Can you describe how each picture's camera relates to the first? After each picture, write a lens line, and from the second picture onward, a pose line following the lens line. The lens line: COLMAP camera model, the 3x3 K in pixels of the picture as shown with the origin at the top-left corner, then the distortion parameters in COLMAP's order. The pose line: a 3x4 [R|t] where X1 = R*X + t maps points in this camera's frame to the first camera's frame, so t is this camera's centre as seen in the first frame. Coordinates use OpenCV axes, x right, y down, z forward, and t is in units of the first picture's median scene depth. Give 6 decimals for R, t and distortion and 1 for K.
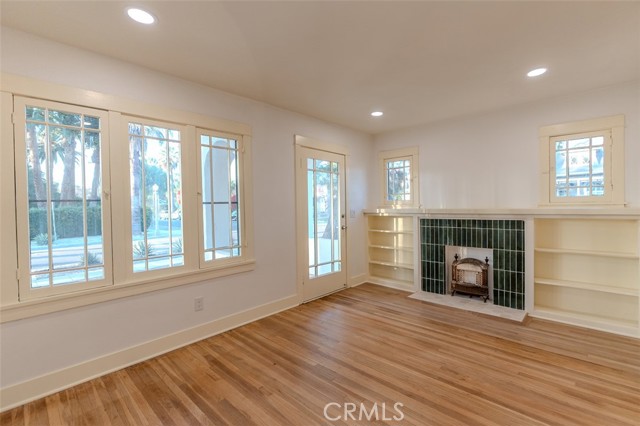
lens RADIAL K [[289.1, 0, 323.1], [0, 289.1, 212.9], [0, 0, 1]] dist [-0.007844, 0.000089]
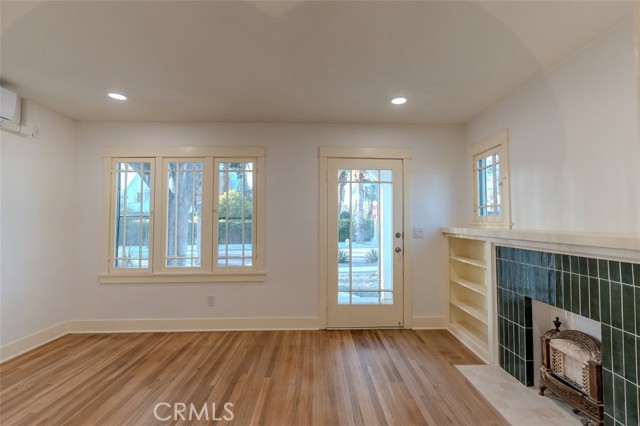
lens RADIAL K [[289.1, 0, 324.8], [0, 289.1, 212.1], [0, 0, 1]] dist [-0.007844, 0.000089]
pose [[0.703458, -0.007476, -0.710697, 0.602334], [-0.029126, 0.998801, -0.039337, -0.019496], [0.710140, 0.048371, 0.702397, 0.359778]]
